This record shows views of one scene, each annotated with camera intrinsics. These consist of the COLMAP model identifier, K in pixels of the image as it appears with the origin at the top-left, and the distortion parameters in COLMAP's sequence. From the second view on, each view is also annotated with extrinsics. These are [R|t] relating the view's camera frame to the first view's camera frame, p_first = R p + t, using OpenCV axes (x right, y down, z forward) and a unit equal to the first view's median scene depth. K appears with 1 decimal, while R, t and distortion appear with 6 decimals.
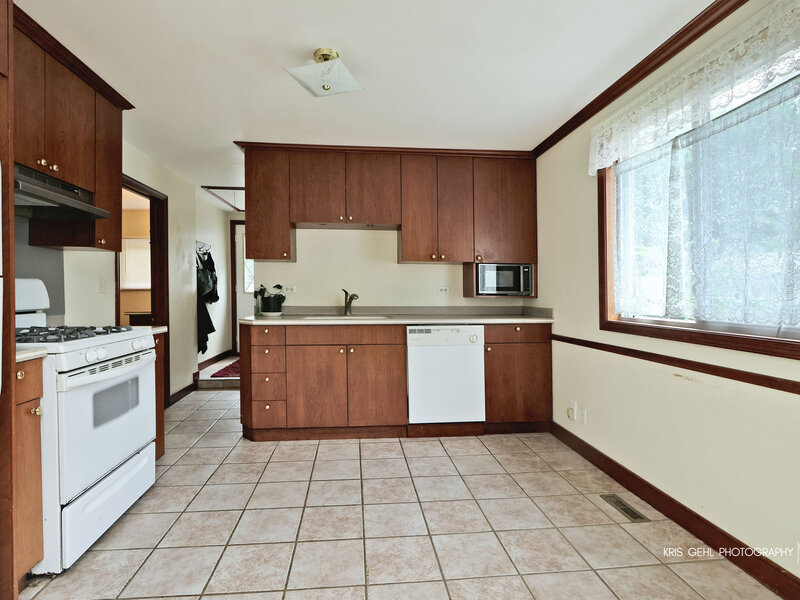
lens RADIAL K [[411.9, 0, 393.3], [0, 411.9, 297.7], [0, 0, 1]] dist [0.005636, -0.002323]
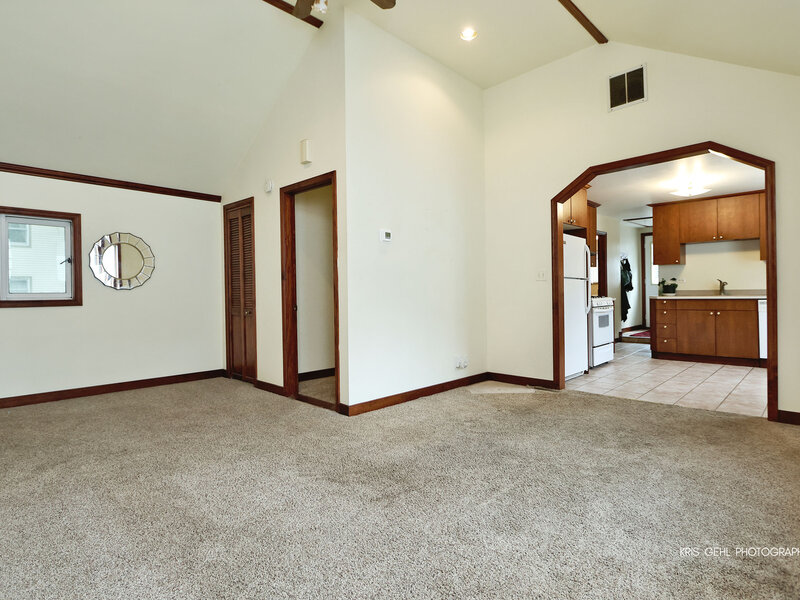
lens RADIAL K [[411.9, 0, 404.2], [0, 411.9, 301.9], [0, 0, 1]] dist [0.005636, -0.002323]
pose [[0.633300, 0.007126, -0.773874, 0.395754], [0.010120, 0.999796, 0.017489, 0.030730], [0.773840, -0.018907, 0.633098, -1.116610]]
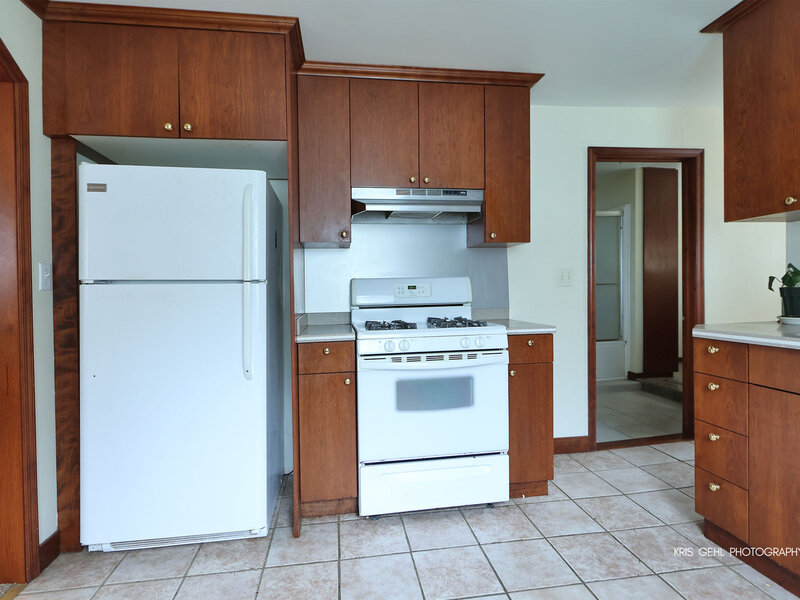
lens RADIAL K [[438.2, 0, 397.6], [0, 438.2, 301.0], [0, 0, 1]] dist [-0.002072, -0.000327]
pose [[0.042593, 0.019973, -0.998893, 0.241894], [0.012574, 0.999710, 0.020526, -0.002084], [0.999013, -0.013434, 0.042329, 0.517146]]
